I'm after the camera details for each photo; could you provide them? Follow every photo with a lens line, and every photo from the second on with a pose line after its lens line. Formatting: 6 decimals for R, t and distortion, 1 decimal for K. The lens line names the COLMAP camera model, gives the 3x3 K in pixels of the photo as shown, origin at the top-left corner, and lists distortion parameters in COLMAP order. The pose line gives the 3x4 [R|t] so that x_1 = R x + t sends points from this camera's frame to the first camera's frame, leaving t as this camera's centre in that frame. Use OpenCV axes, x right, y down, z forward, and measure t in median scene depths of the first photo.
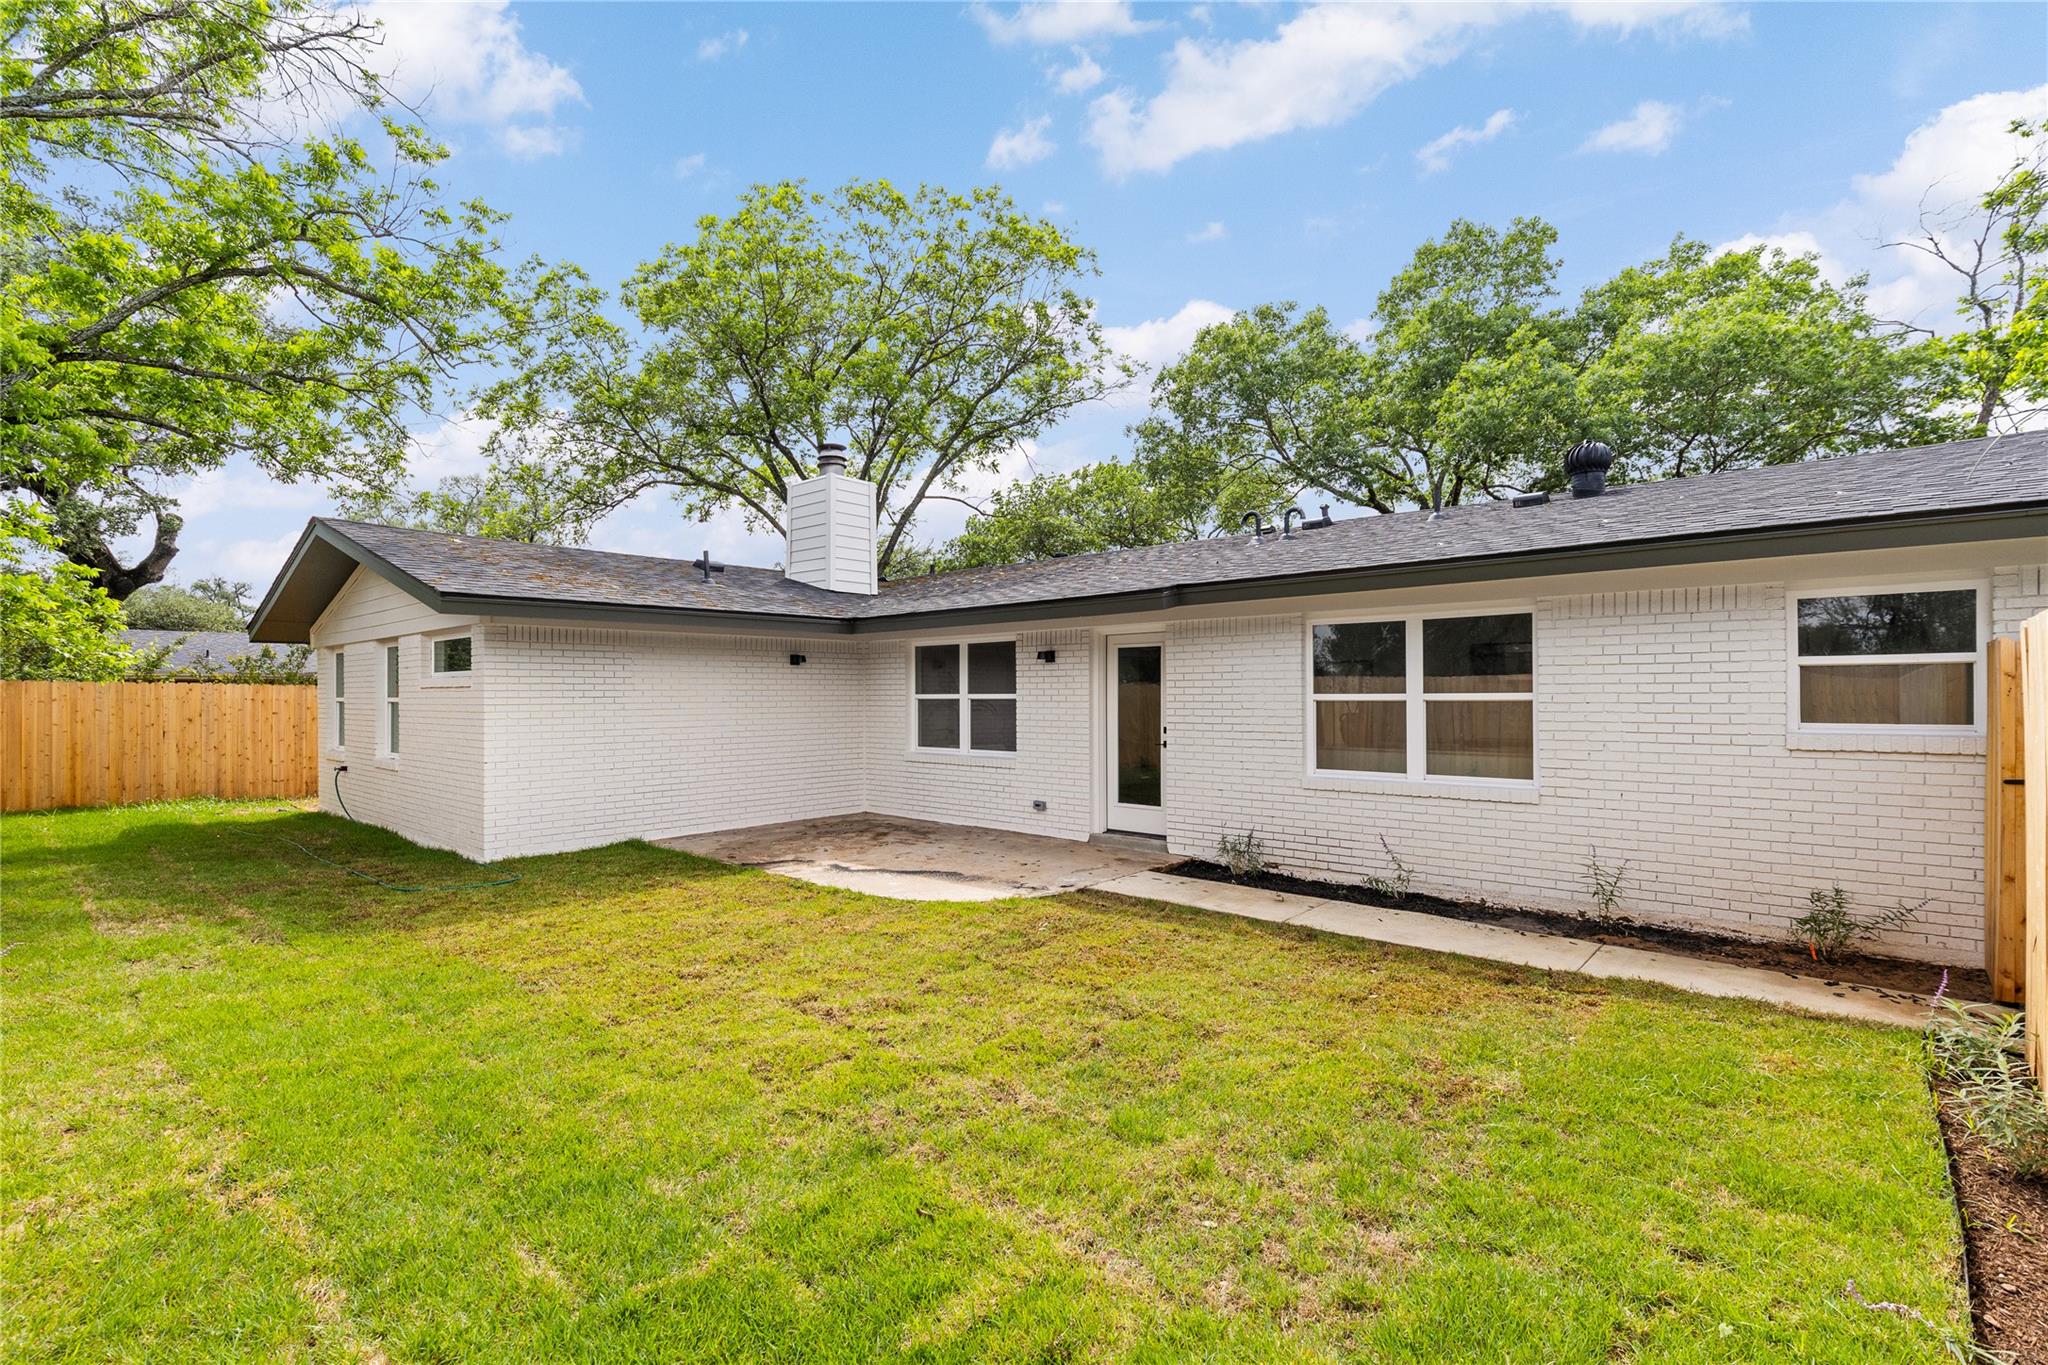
lens RADIAL K [[920.2, 0, 1032.4], [0, 920.2, 684.7], [0, 0, 1]] dist [0.003411, 0.000168]
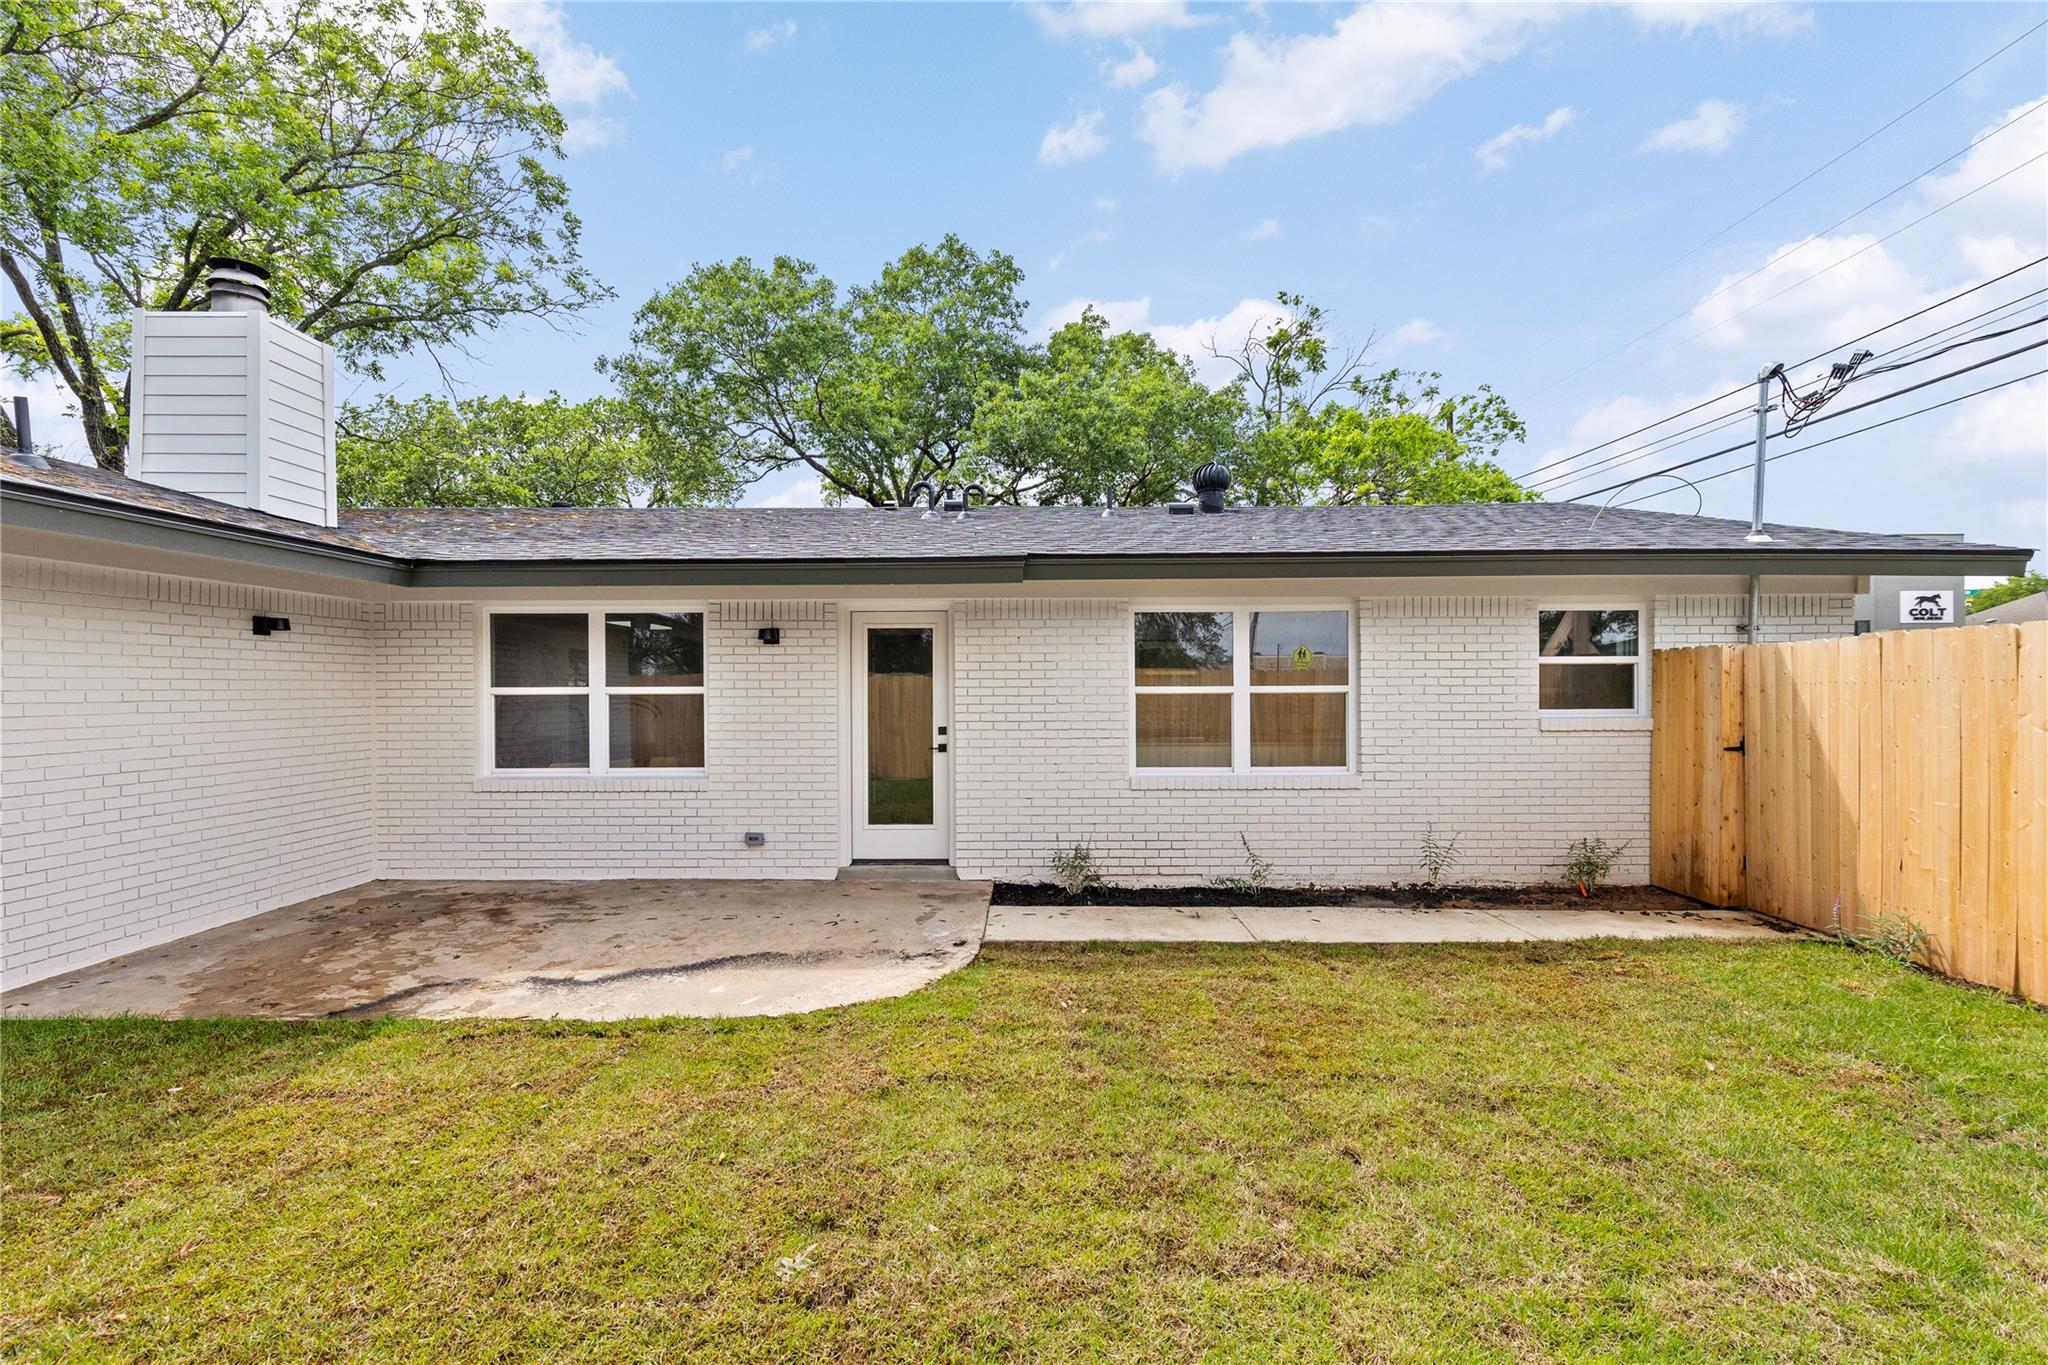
lens RADIAL K [[920.2, 0, 1032.4], [0, 920.2, 684.7], [0, 0, 1]] dist [0.003411, 0.000168]
pose [[0.753445, 0.003107, 0.657503, -0.289221], [-0.006131, 0.999979, 0.002301, 0.005050], [-0.657482, -0.005765, 0.753448, 0.283484]]
